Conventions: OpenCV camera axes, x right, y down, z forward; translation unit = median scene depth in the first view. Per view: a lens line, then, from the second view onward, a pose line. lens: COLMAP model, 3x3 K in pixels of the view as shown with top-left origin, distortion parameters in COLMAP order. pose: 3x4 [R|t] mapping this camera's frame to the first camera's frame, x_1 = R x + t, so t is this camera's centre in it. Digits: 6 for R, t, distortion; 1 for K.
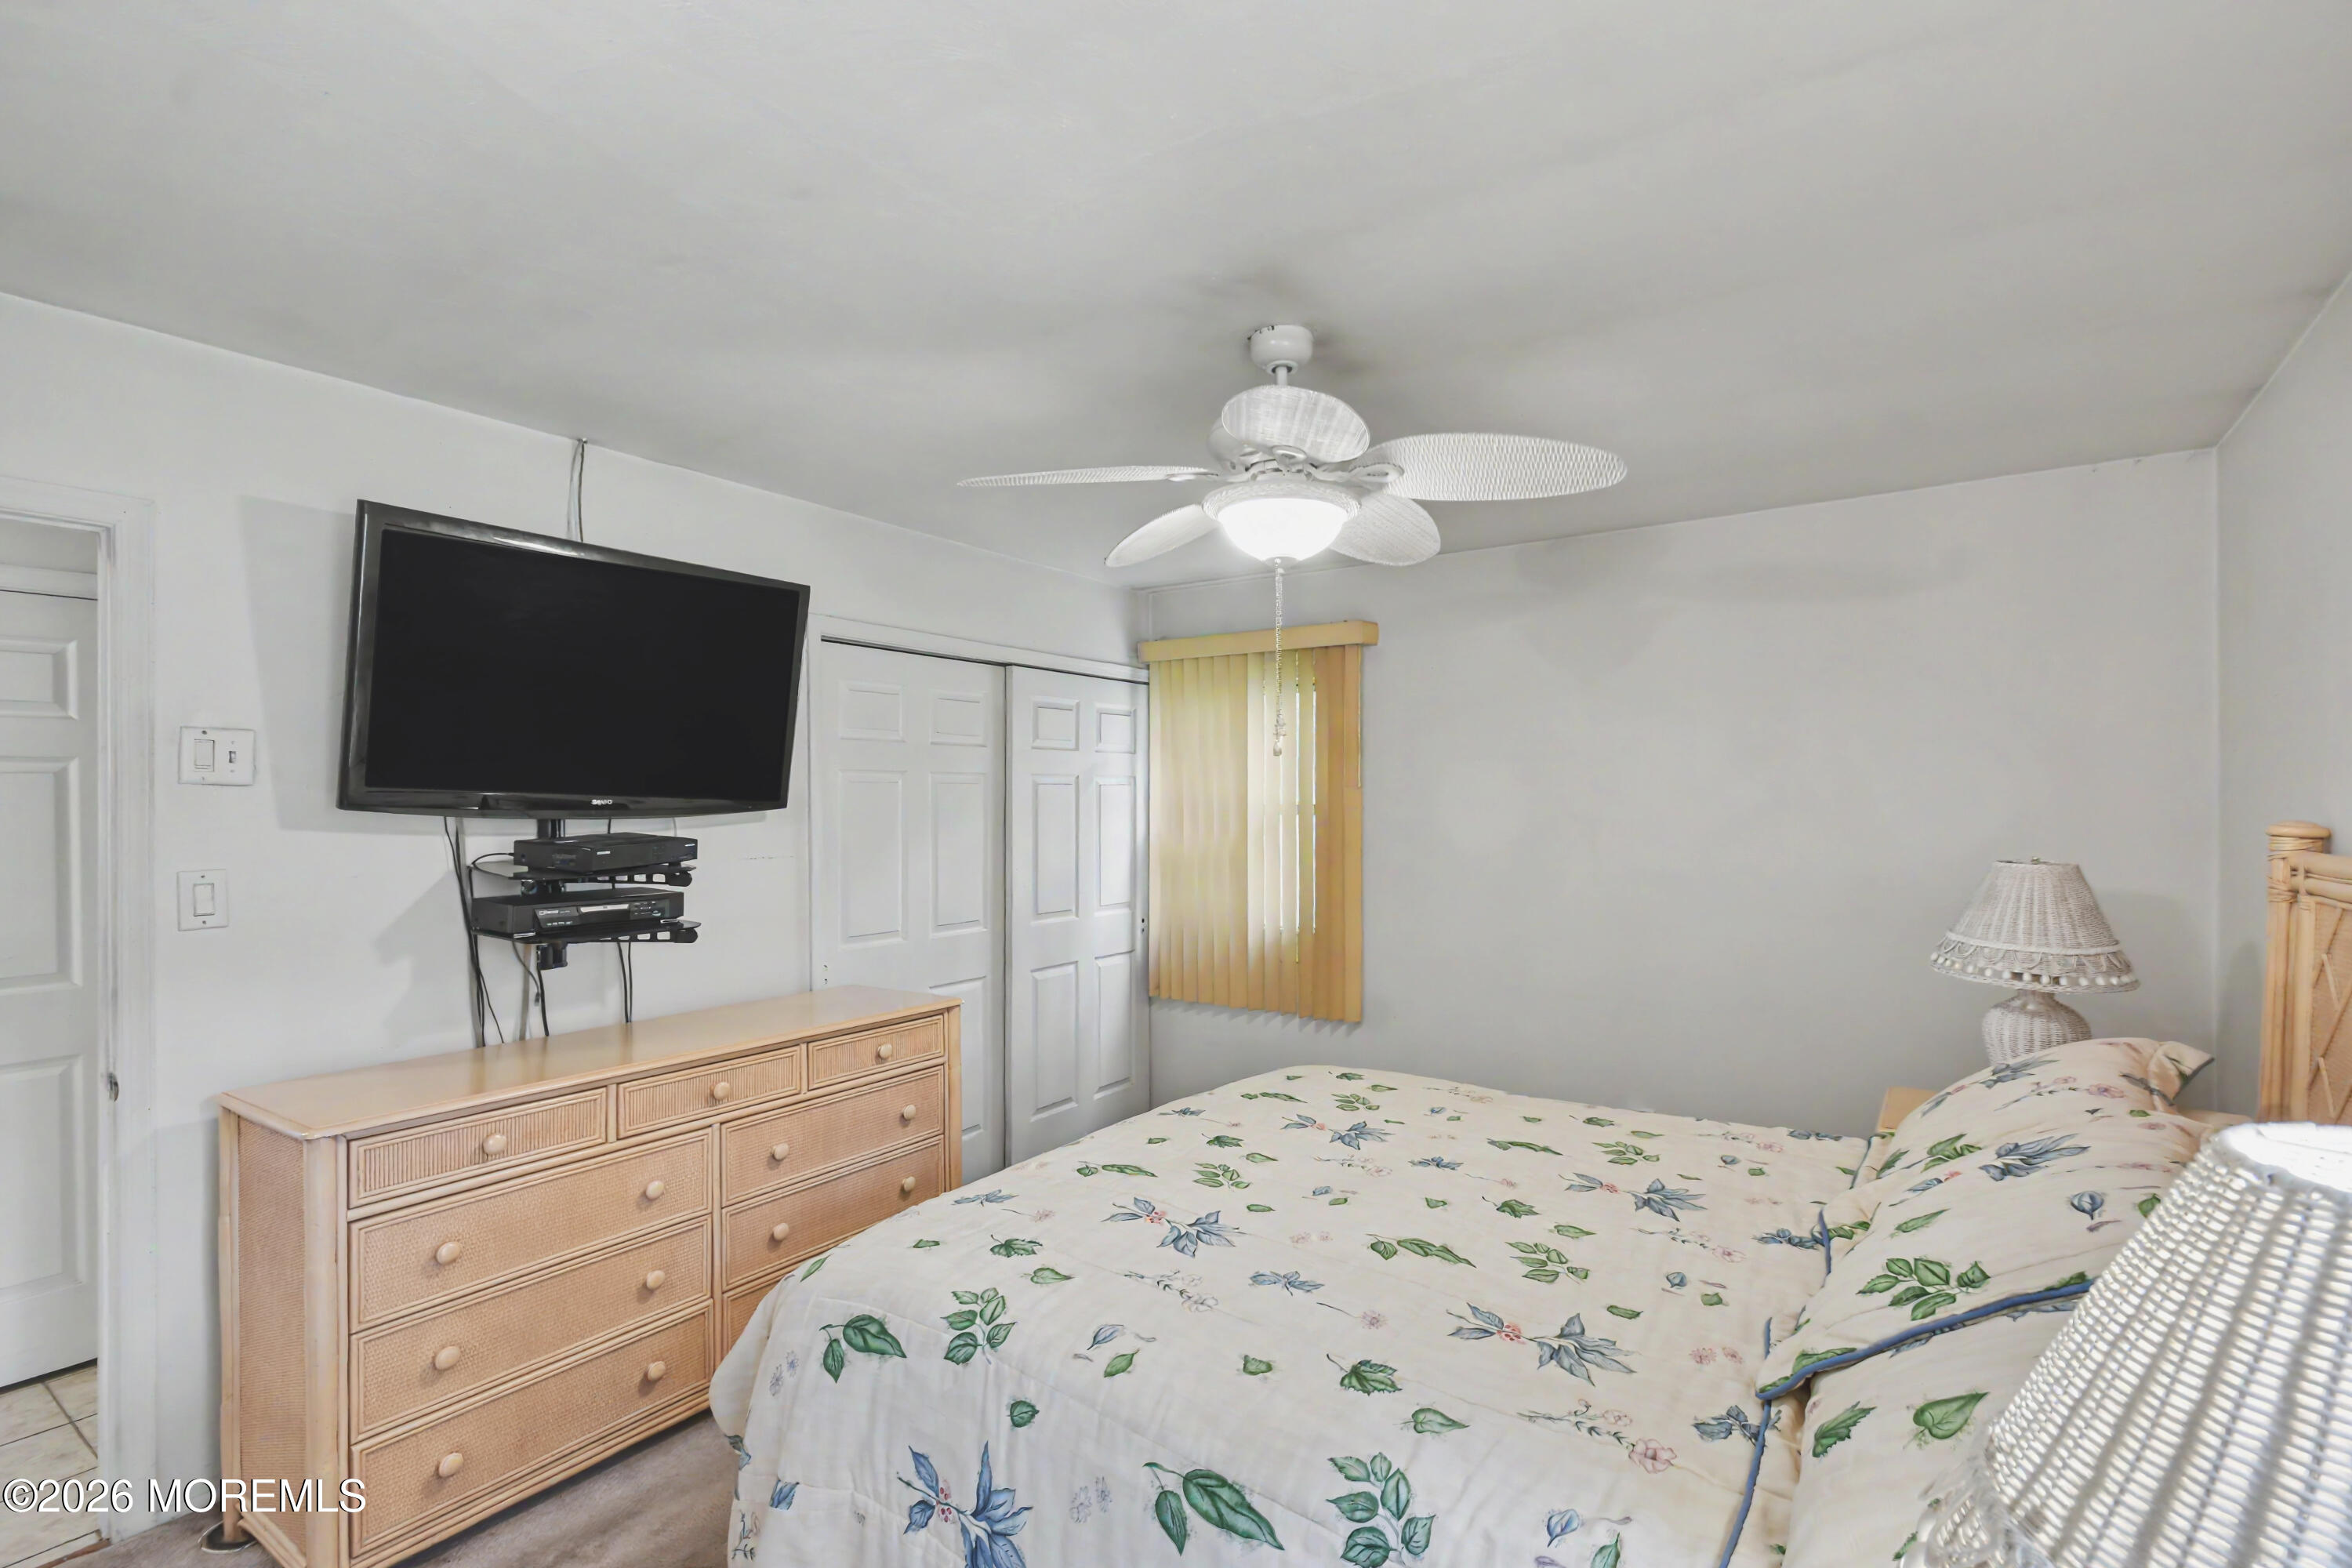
lens RADIAL K [[1045.7, 0, 1186.3], [0, 1045.7, 805.5], [0, 0, 1]] dist [-0.001931, -0.000306]
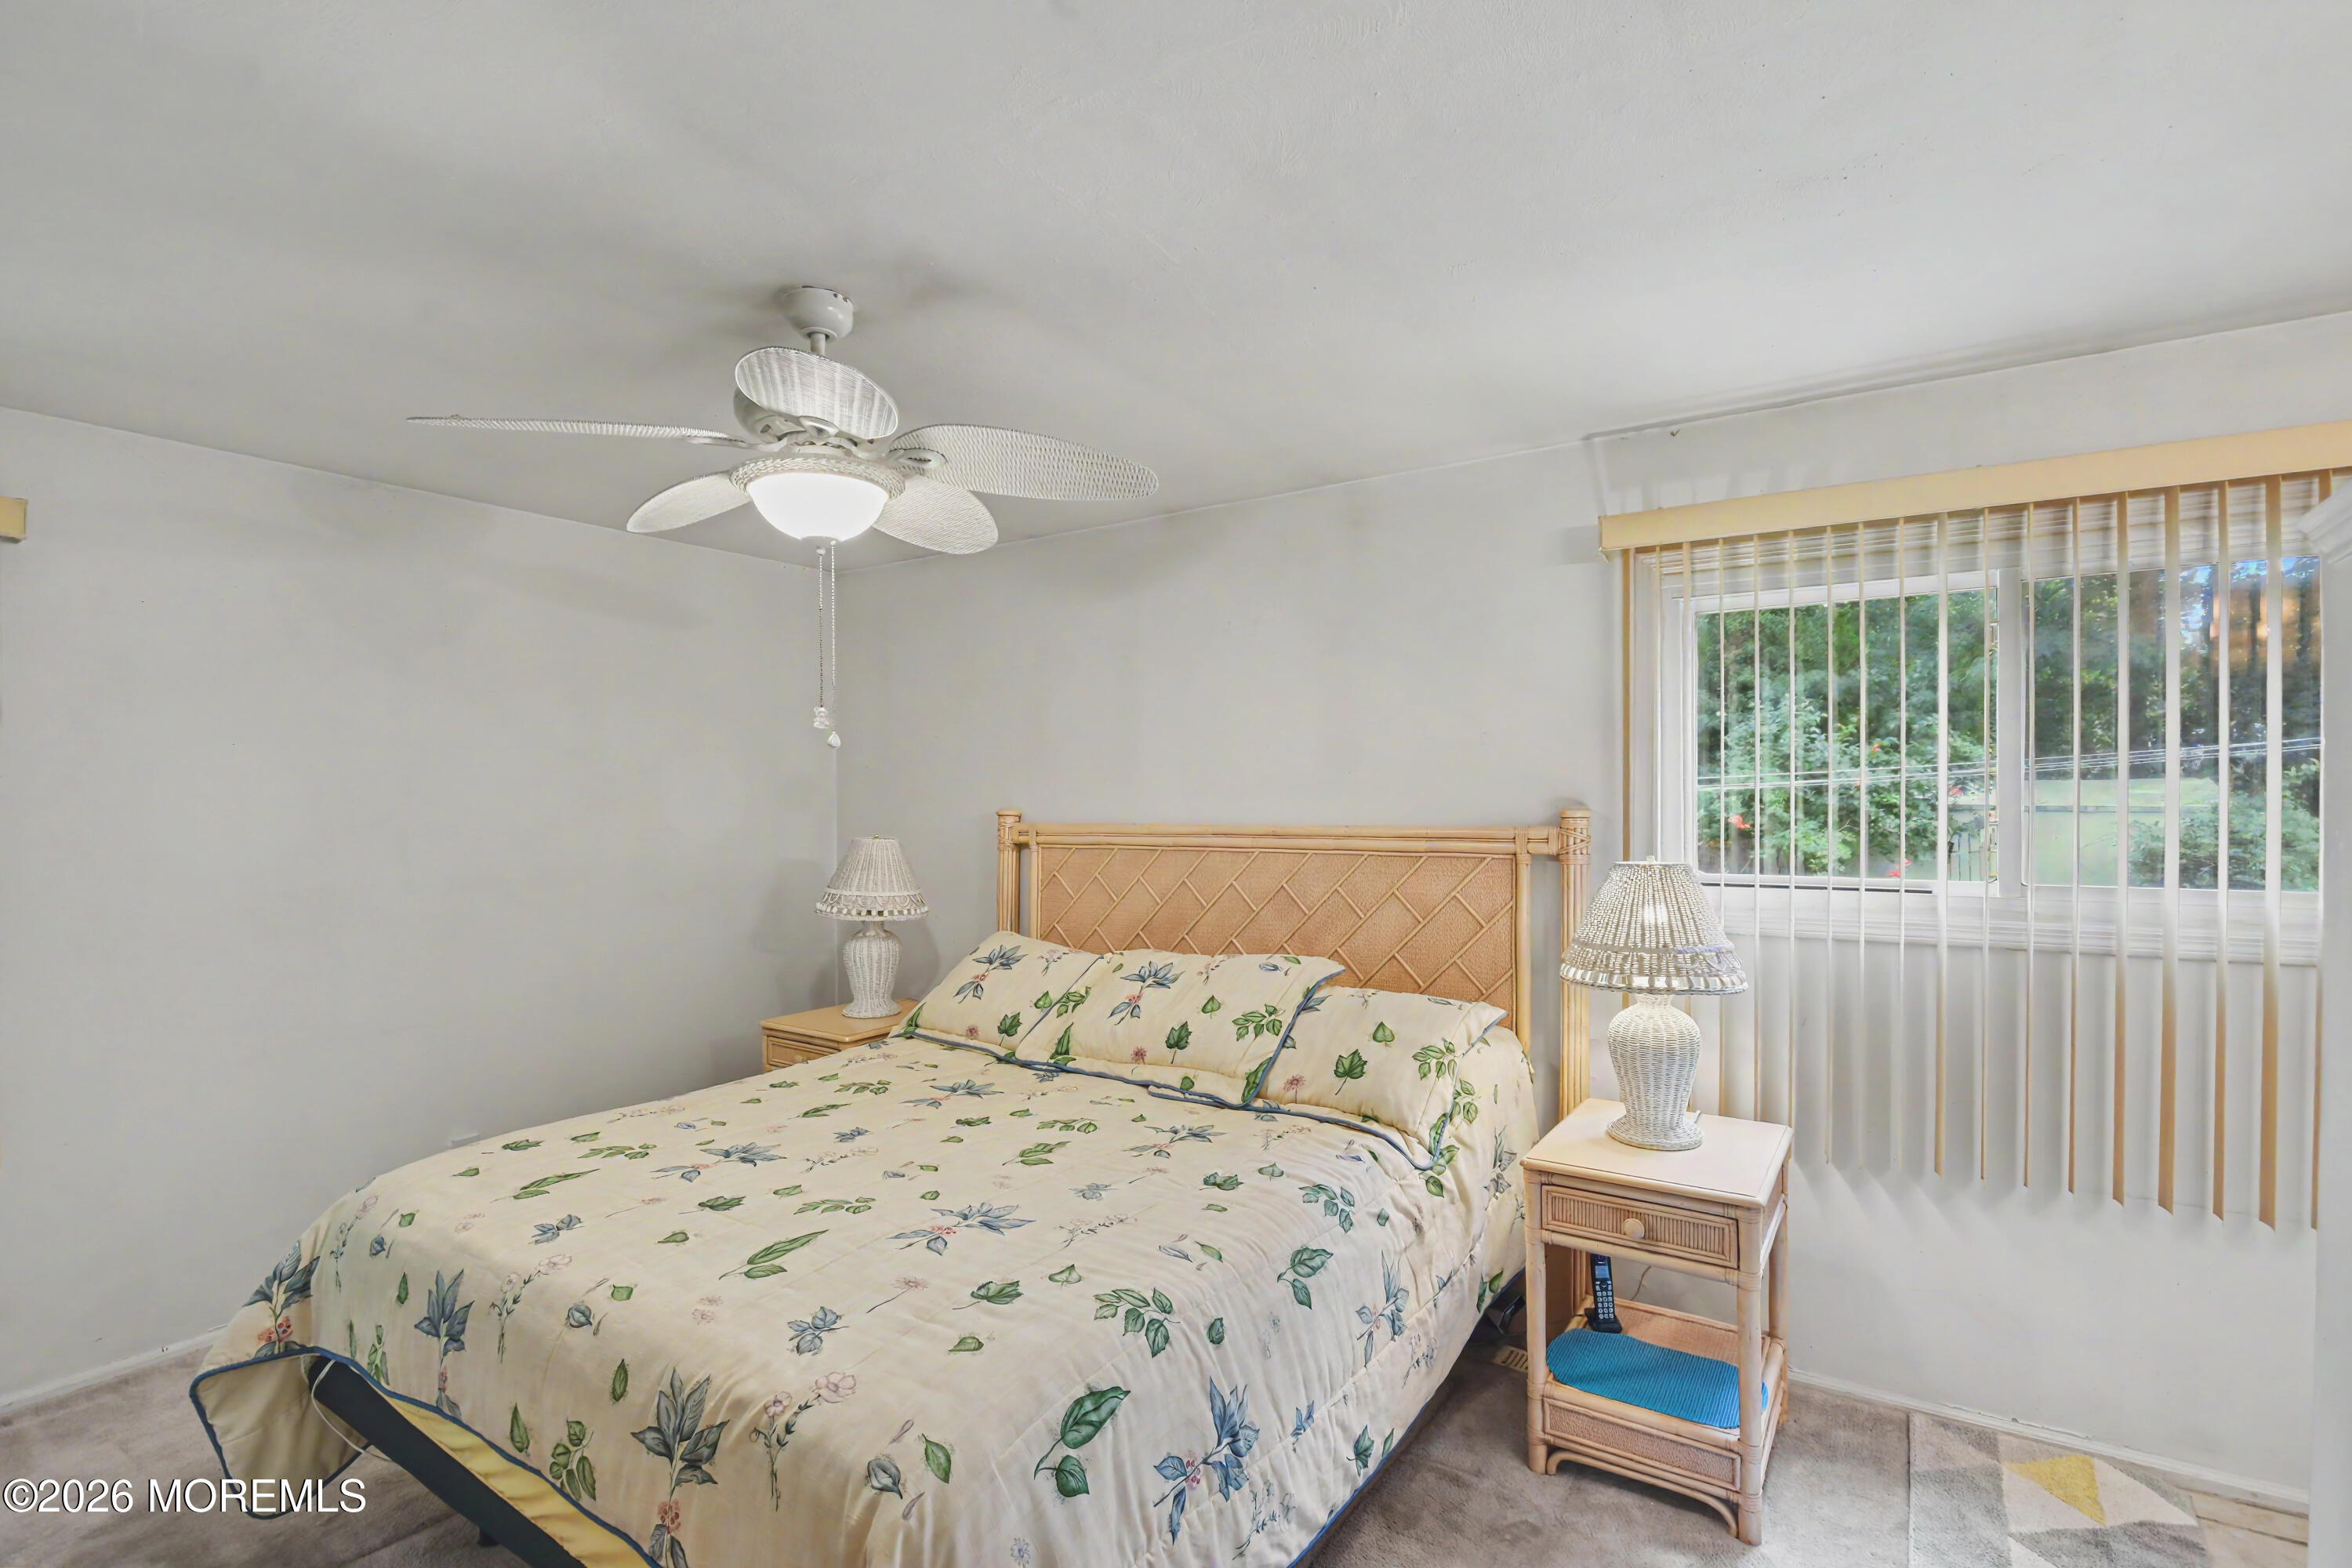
lens RADIAL K [[1165.9, 0, 1104.8], [0, 1165.9, 799.3], [0, 0, 1]] dist [-0.001156, -0.000100]
pose [[0.024880, -0.003133, 0.999686, -0.812354], [0.012763, 0.999915, 0.002816, 0.004829], [-0.999609, 0.012689, 0.024918, 0.626677]]
